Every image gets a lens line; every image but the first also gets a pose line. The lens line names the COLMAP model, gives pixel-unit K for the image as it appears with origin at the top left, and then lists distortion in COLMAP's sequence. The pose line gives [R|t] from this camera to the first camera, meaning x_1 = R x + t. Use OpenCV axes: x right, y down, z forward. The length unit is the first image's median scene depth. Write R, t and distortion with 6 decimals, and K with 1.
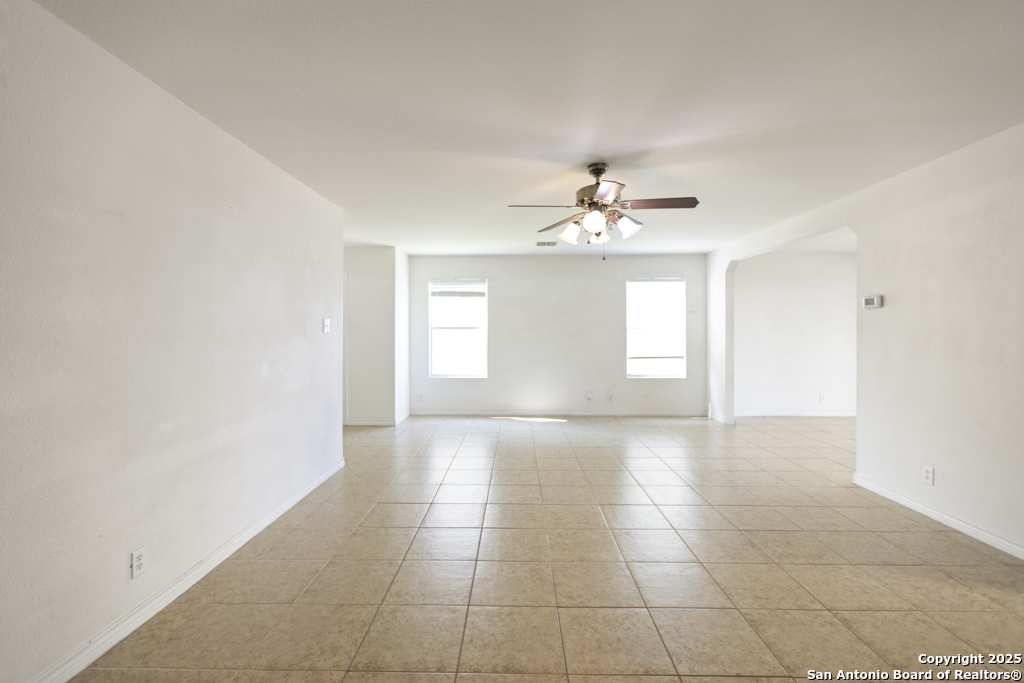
lens RADIAL K [[456.2, 0, 505.5], [0, 456.2, 332.2], [0, 0, 1]] dist [0.003919, -0.003384]
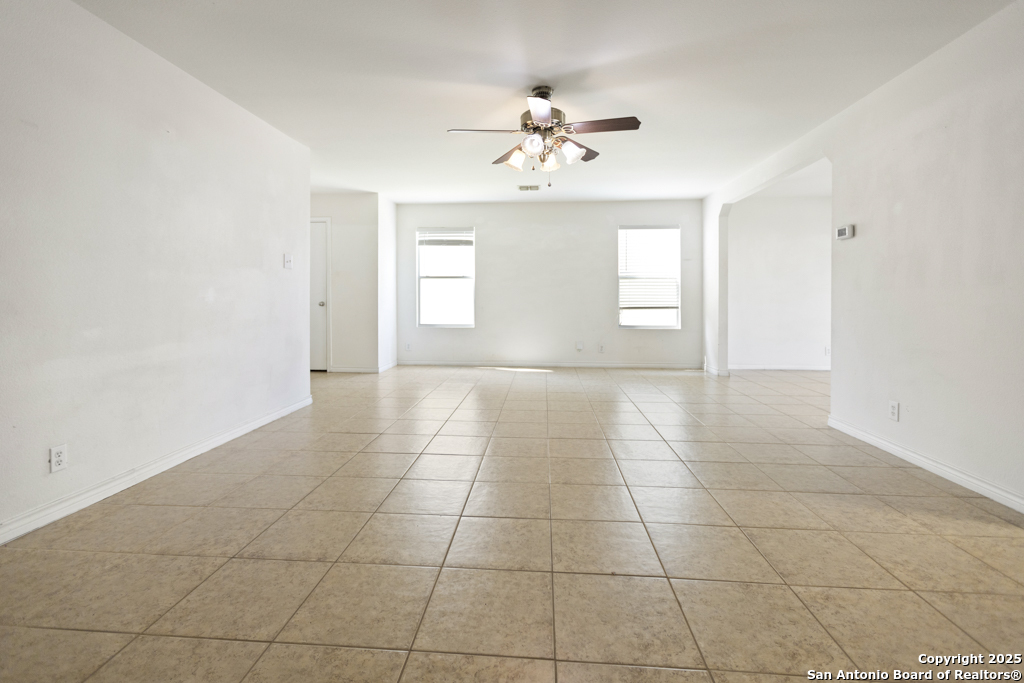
lens RADIAL K [[468.1, 0, 505.0], [0, 468.1, 302.3], [0, 0, 1]] dist [0.001586, -0.001192]
pose [[0.998415, 0.002455, -0.056235, 0.181572], [-0.002107, 0.999978, 0.006245, 0.086471], [0.056249, -0.006117, 0.998398, -0.010695]]
